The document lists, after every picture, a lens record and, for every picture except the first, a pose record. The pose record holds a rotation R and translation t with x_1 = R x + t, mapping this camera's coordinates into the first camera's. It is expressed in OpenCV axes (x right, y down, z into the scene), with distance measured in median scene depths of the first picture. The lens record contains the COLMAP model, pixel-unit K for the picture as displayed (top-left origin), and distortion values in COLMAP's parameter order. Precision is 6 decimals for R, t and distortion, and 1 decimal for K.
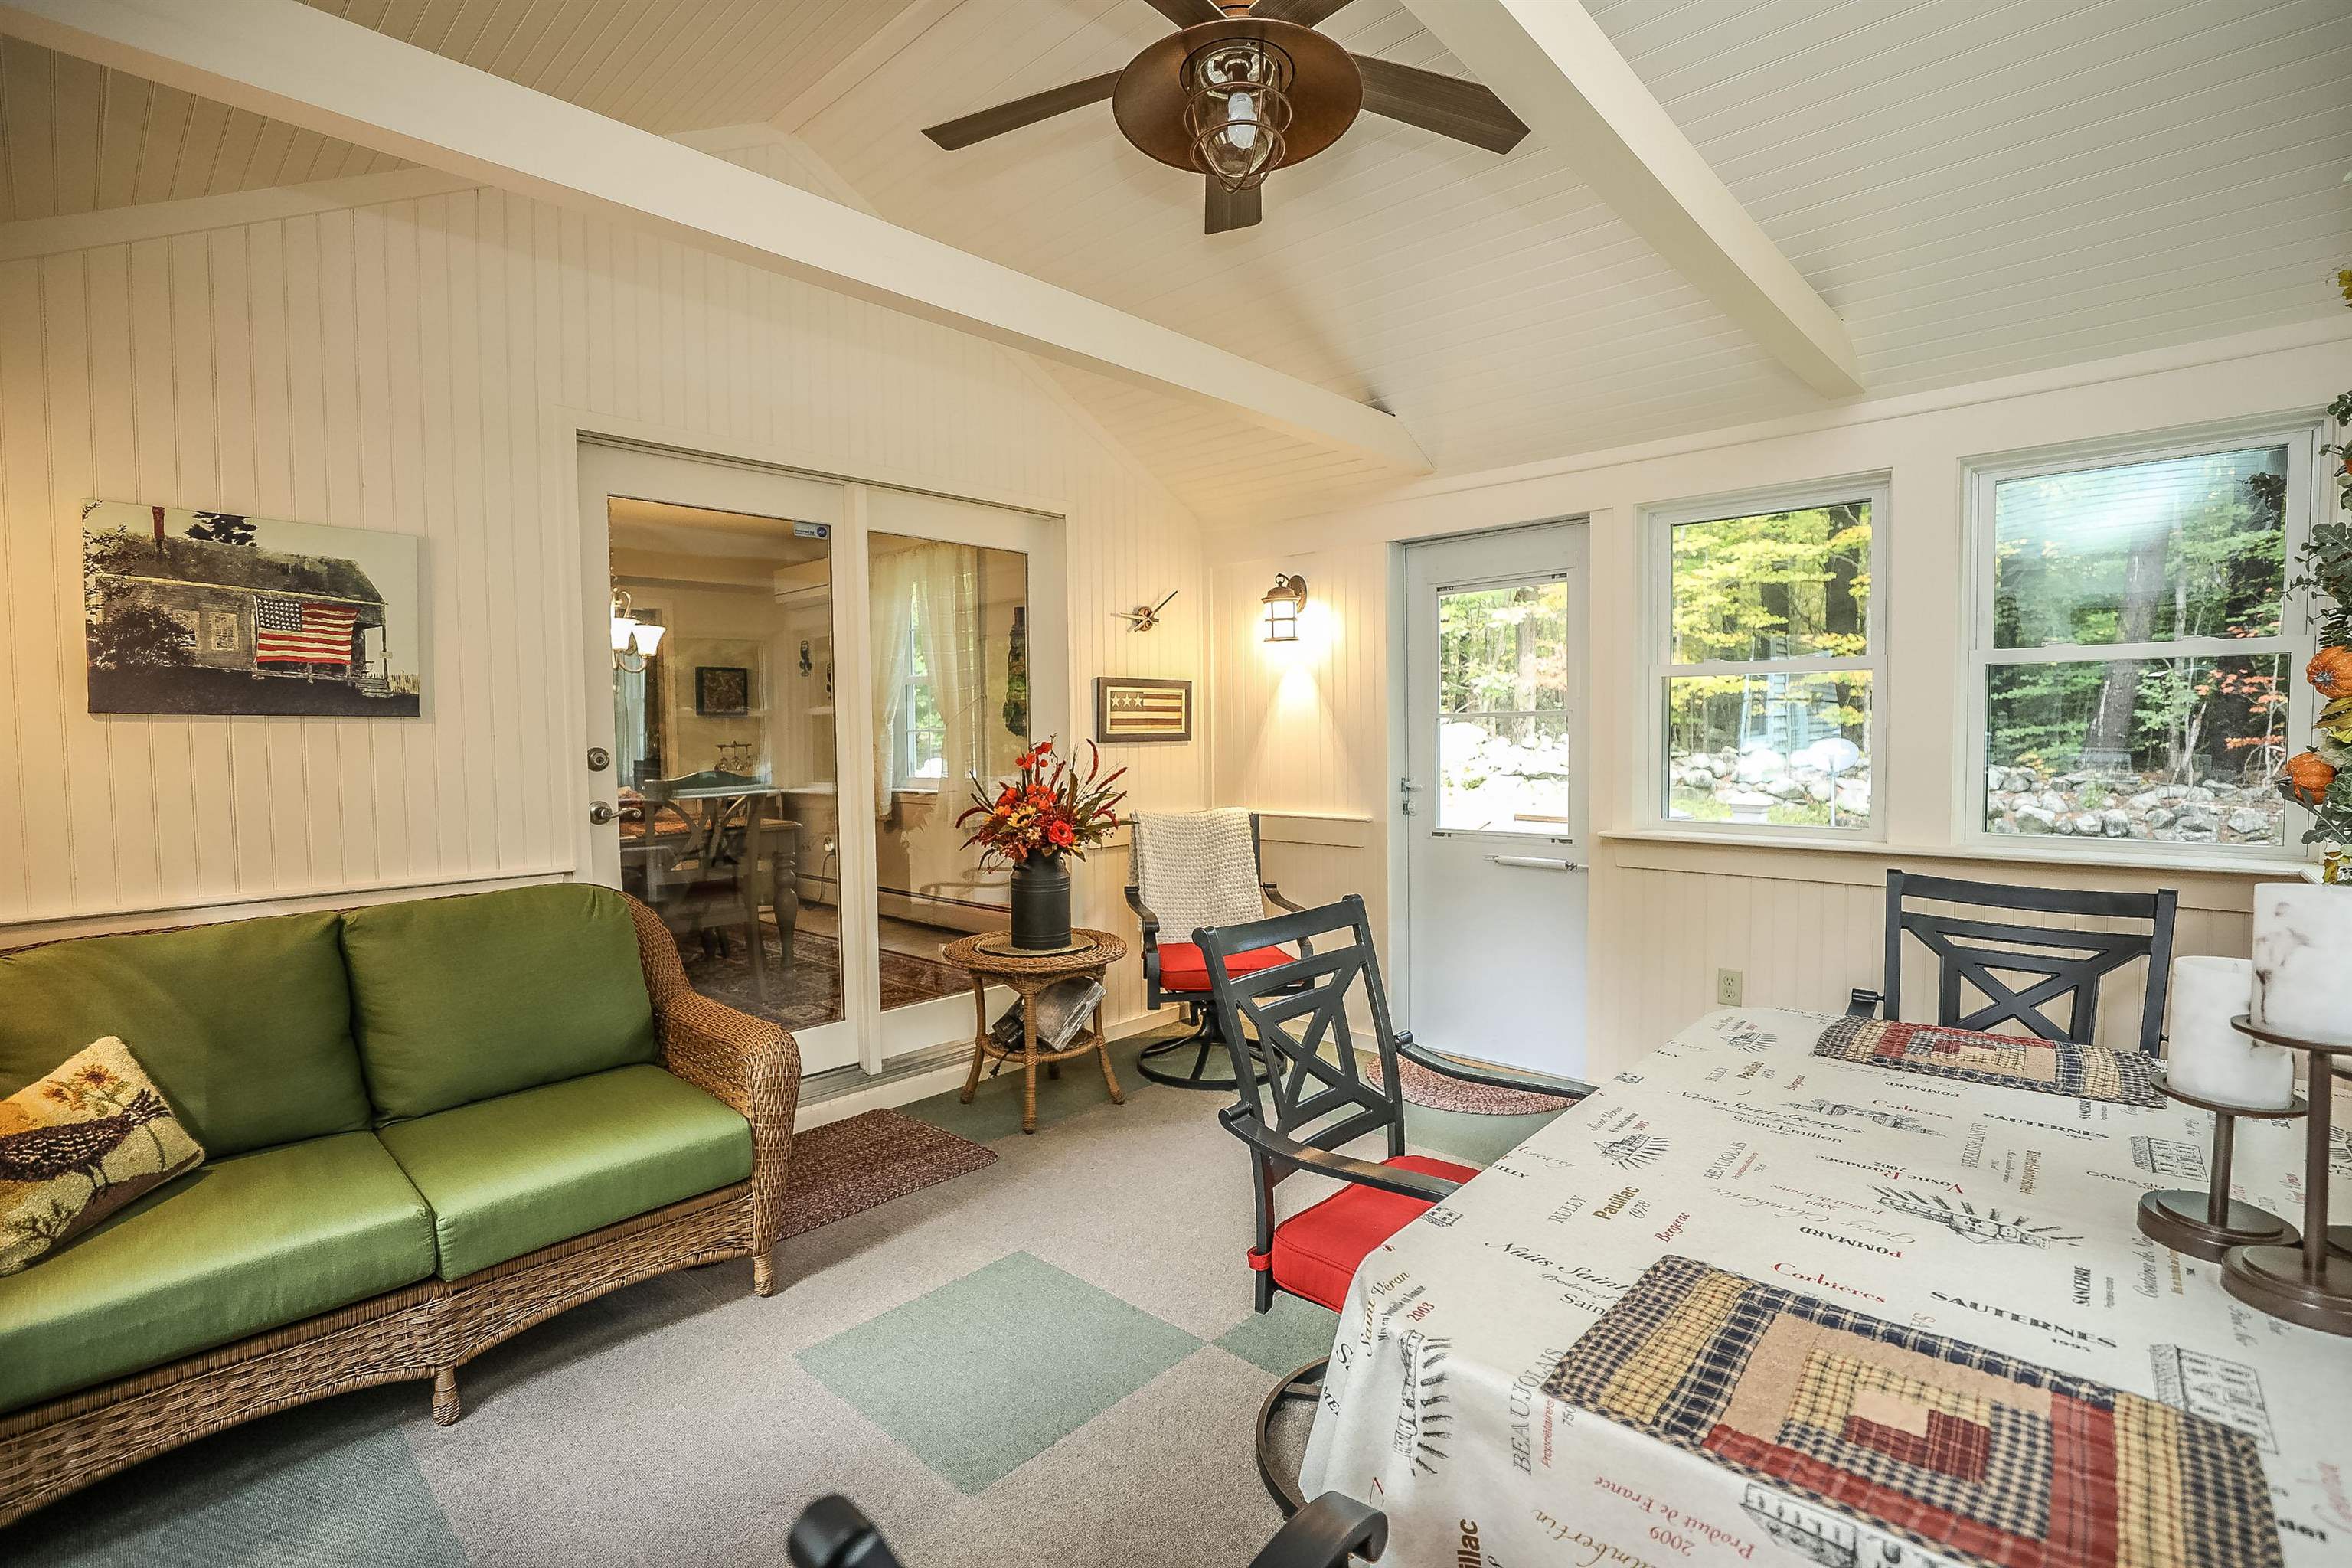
lens RADIAL K [[1061.5, 0, 1180.7], [0, 1061.5, 785.2], [0, 0, 1]] dist [-0.038821, 0.009621]
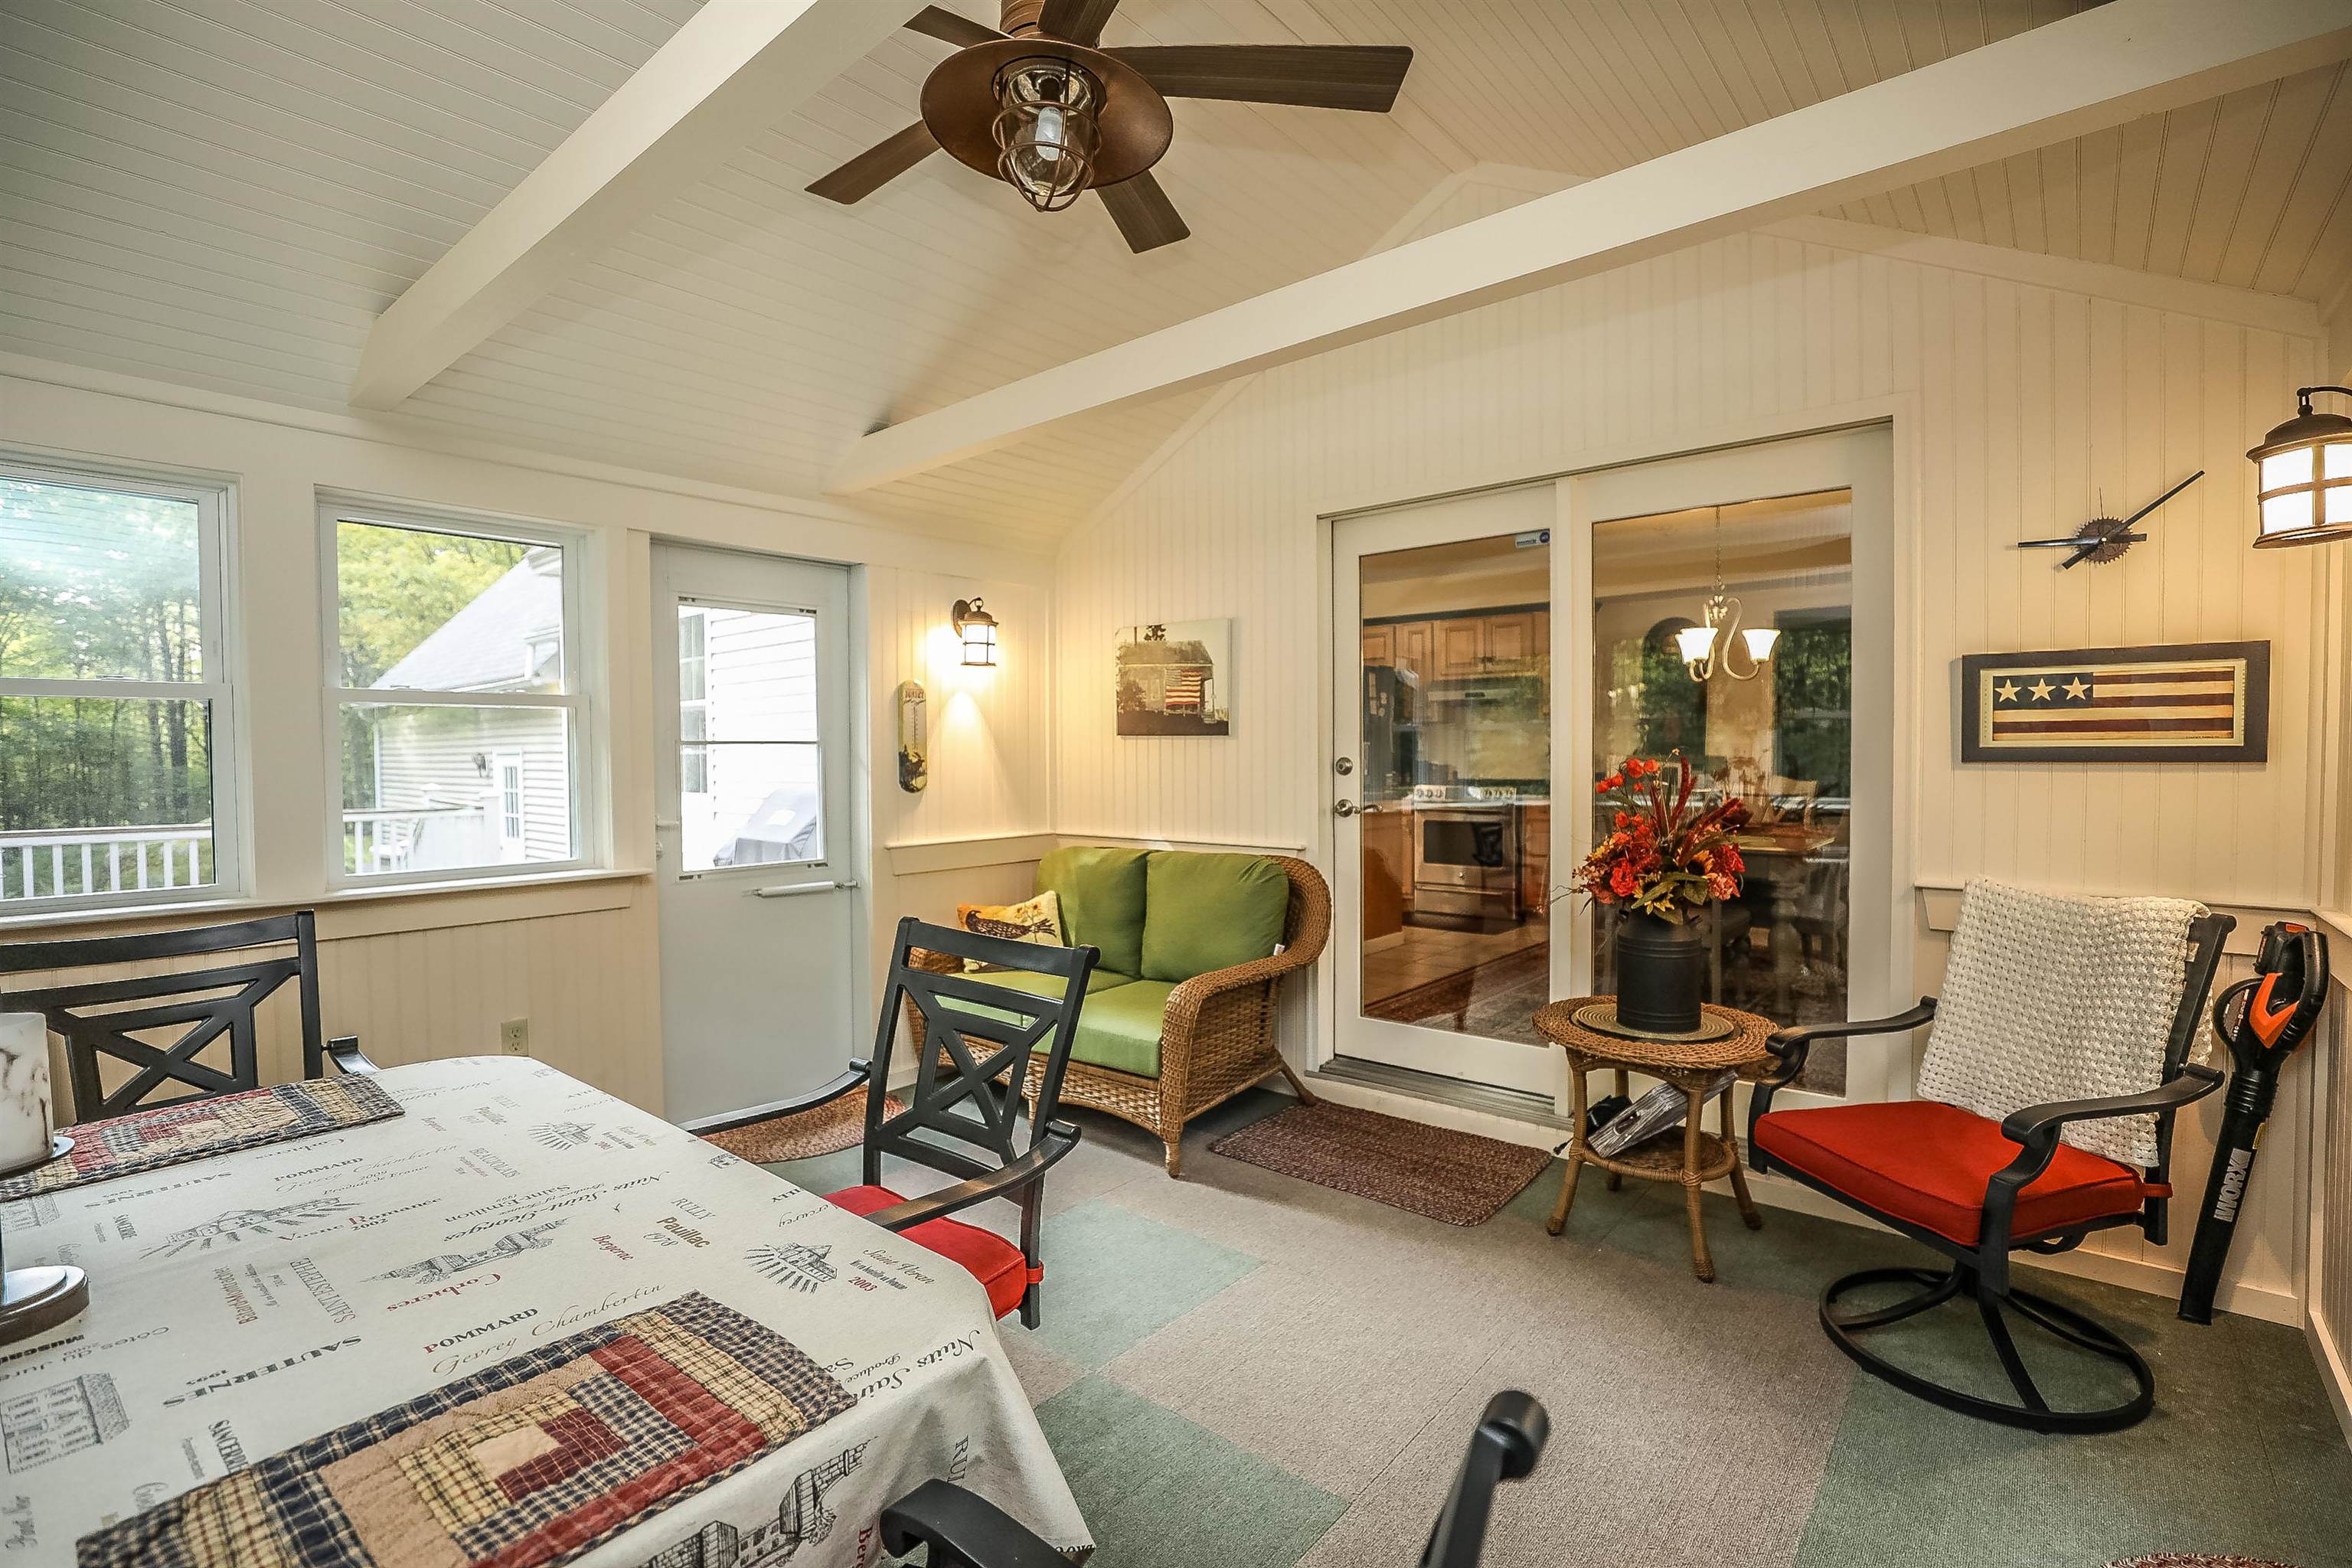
lens RADIAL K [[1061.5, 0, 1184.3], [0, 1061.5, 780.3], [0, 0, 1]] dist [-0.038821, 0.009621]
pose [[0.042835, 0.037912, -0.998363, 0.901100], [-0.043356, 0.998409, 0.036053, -0.055956], [0.998141, 0.041740, 0.044410, 0.925272]]
